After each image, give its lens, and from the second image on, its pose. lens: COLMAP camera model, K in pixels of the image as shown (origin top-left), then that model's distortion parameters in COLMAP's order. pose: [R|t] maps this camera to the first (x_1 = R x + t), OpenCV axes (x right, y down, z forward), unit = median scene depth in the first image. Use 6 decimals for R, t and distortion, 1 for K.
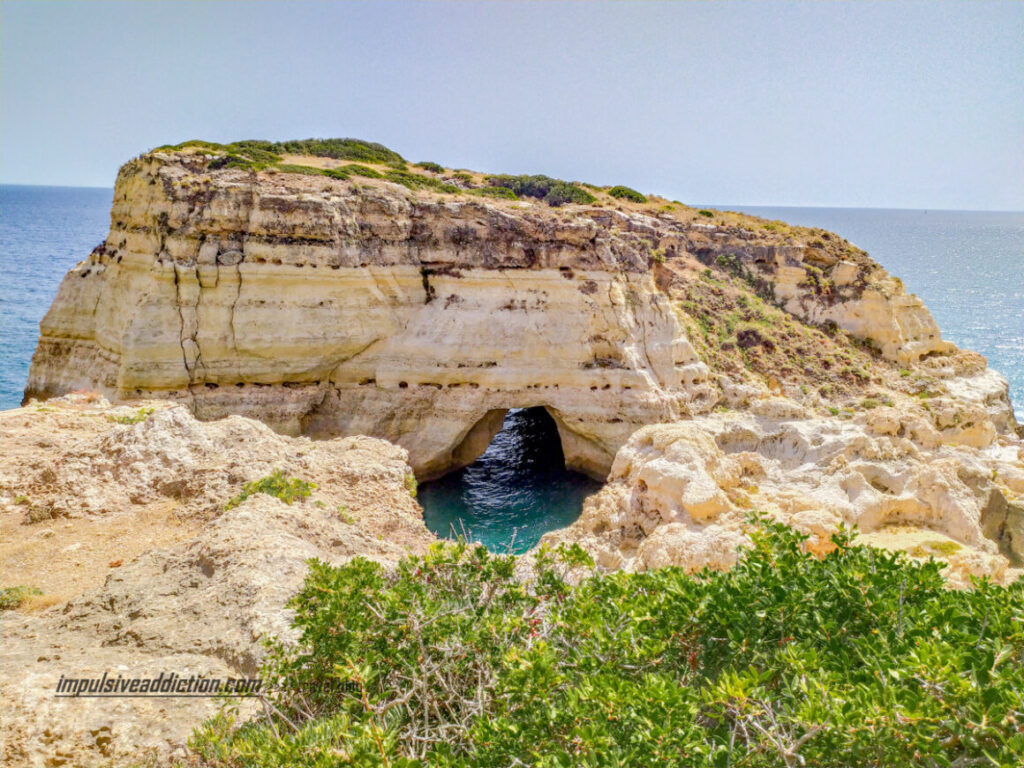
lens RADIAL K [[767.5, 0, 514.2], [0, 767.5, 379.2], [0, 0, 1]] dist [0.051010, 0.000867]
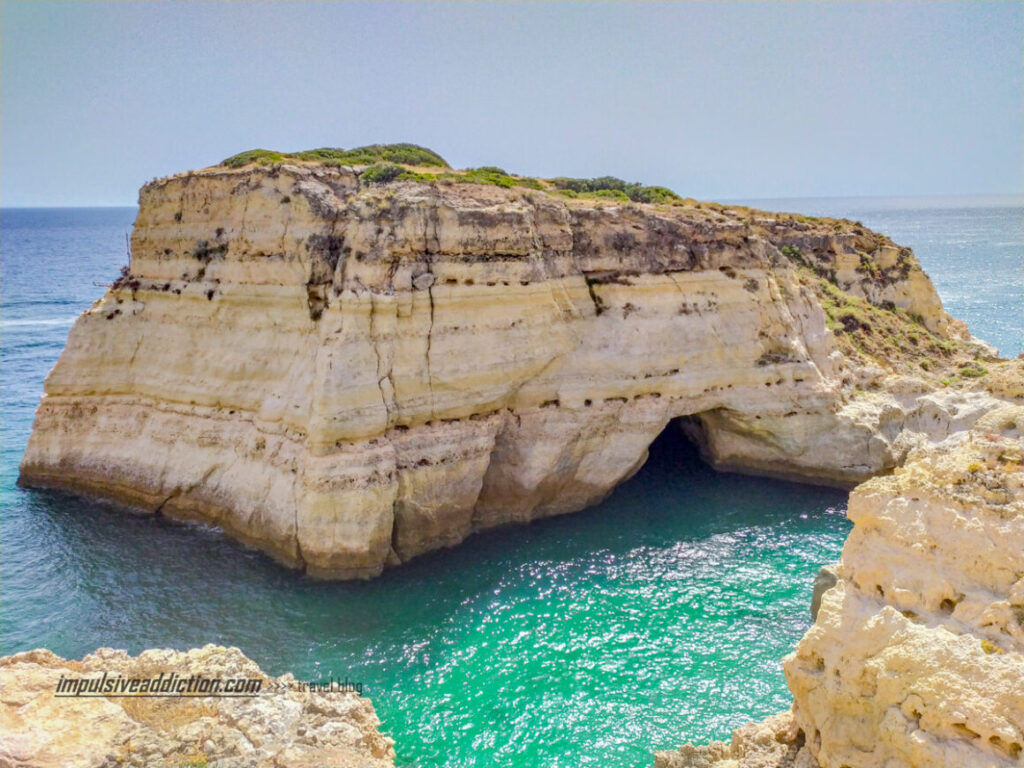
lens RADIAL K [[767.5, 0, 514.2], [0, 767.5, 379.2], [0, 0, 1]] dist [0.051010, 0.000867]
pose [[0.952800, -0.105567, 0.284652, -0.494628], [0.105880, 0.994276, 0.014334, -0.044428], [-0.284536, 0.016481, 0.958524, 0.122331]]
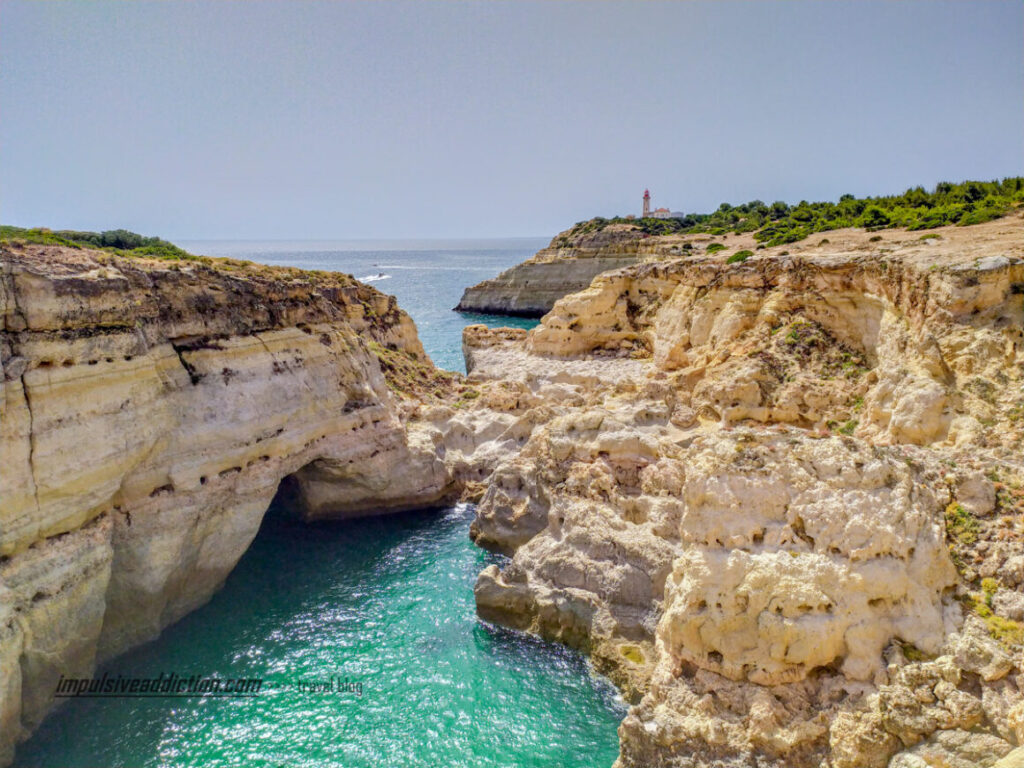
lens RADIAL K [[791.9, 0, 508.4], [0, 791.9, 376.7], [0, 0, 1]] dist [0.043355, -0.002479]
pose [[0.476040, -0.182296, 0.860322, -0.727200], [0.221806, 0.971541, 0.083131, -0.103478], [-0.850993, 0.151251, 0.502926, 0.241943]]
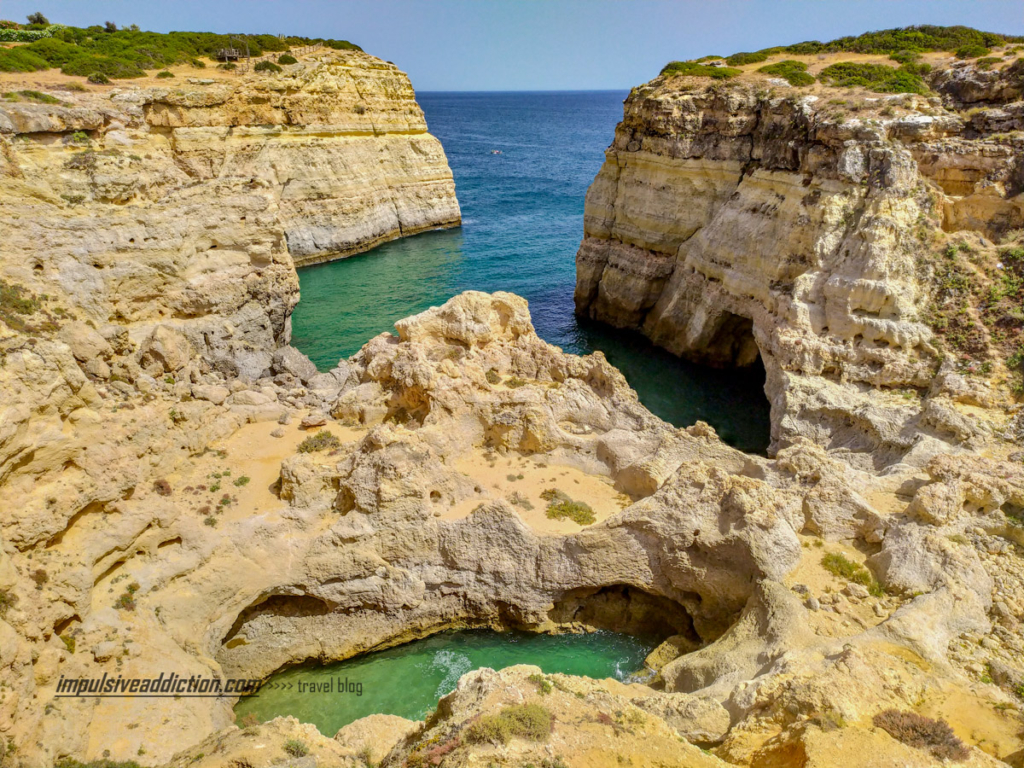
lens RADIAL K [[767.5, 0, 514.2], [0, 767.5, 379.2], [0, 0, 1]] dist [0.051010, 0.000867]
pose [[0.199320, 0.319234, -0.926478, 0.887780], [-0.213467, 0.936889, 0.276897, -0.097938], [0.956401, 0.142581, 0.254887, 0.487735]]
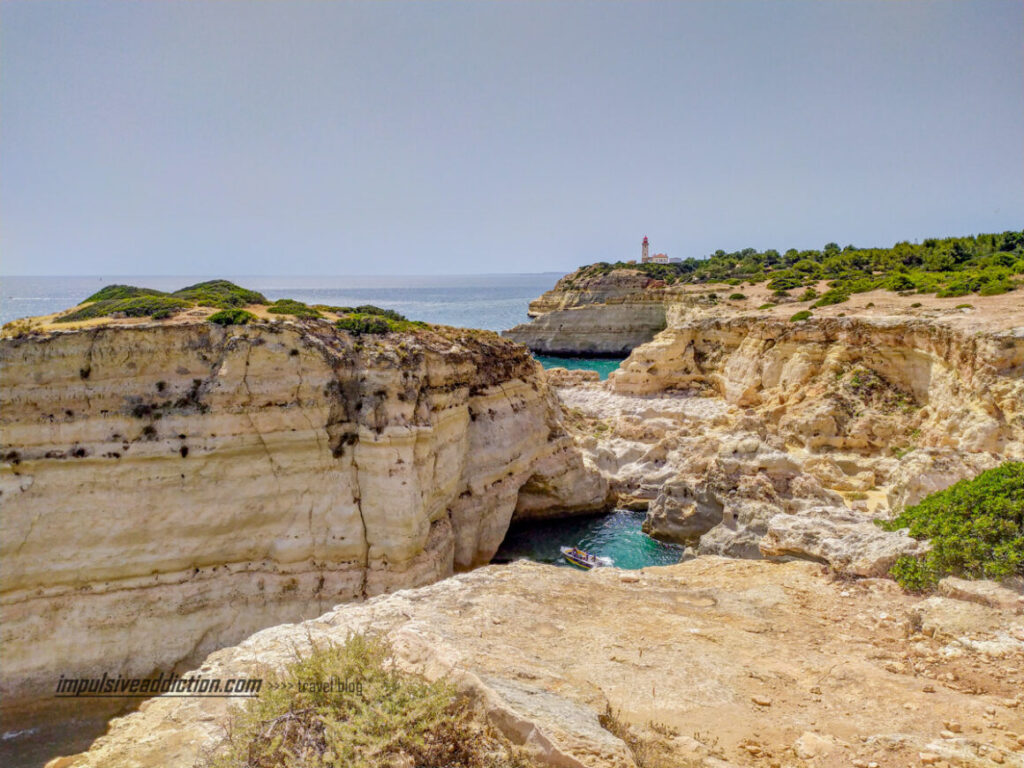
lens RADIAL K [[773.1, 0, 505.4], [0, 773.1, 387.2], [0, 0, 1]] dist [0.044433, -0.008450]
pose [[0.453889, -0.159043, 0.876750, -1.182110], [0.222511, 0.973001, 0.061310, -0.217474], [-0.862829, 0.167258, 0.477023, 0.356003]]
